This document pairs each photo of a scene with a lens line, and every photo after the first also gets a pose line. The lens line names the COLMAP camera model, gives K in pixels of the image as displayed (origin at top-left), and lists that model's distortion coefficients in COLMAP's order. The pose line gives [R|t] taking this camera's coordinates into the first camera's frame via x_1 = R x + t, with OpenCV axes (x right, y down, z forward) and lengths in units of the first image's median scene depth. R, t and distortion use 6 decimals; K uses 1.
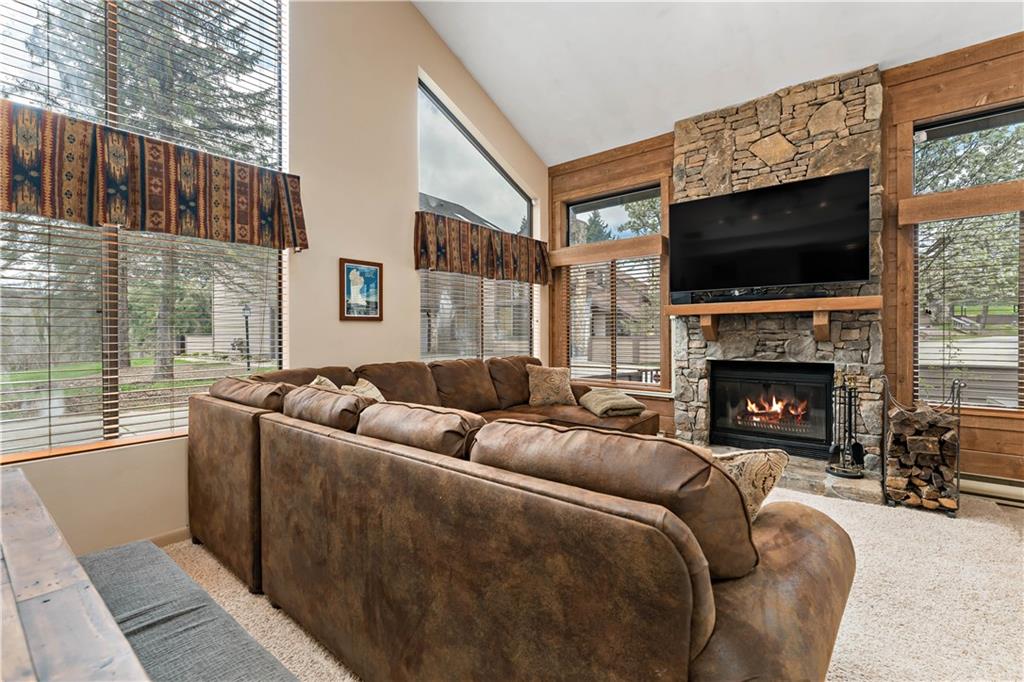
lens RADIAL K [[444.7, 0, 504.0], [0, 444.7, 337.2], [0, 0, 1]] dist [-0.002569, -0.000719]
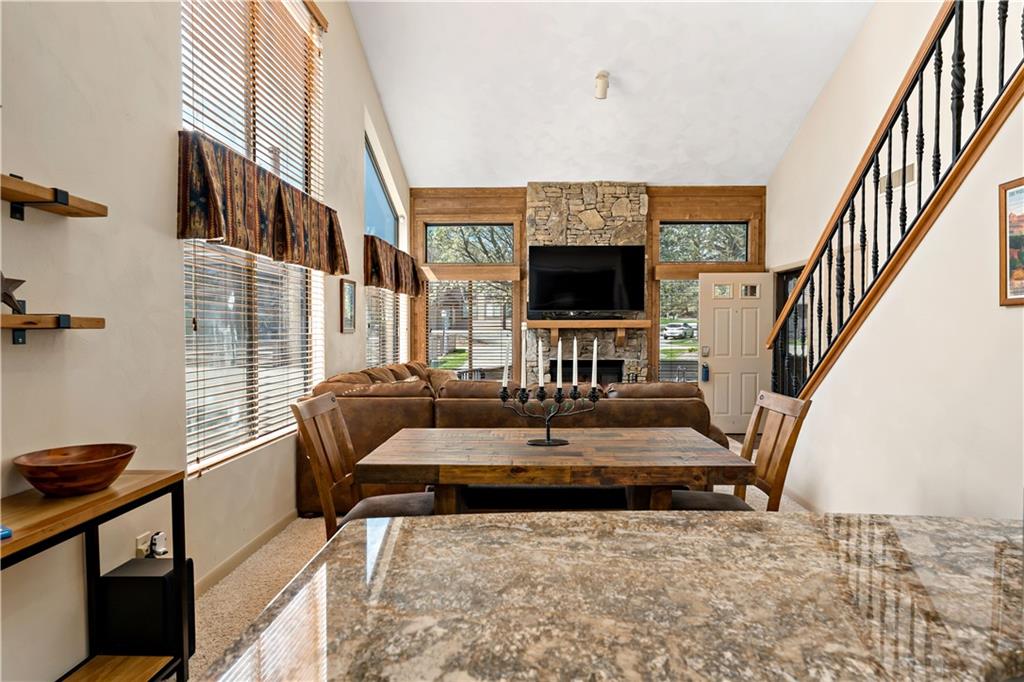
lens RADIAL K [[560.7, 0, 512.8], [0, 560.7, 355.5], [0, 0, 1]] dist [-0.018417, -0.004128]
pose [[0.796764, -0.019795, 0.603967, -0.805167], [0.001576, 0.999528, 0.030681, -0.020319], [-0.604289, -0.023493, 0.796419, -0.382183]]
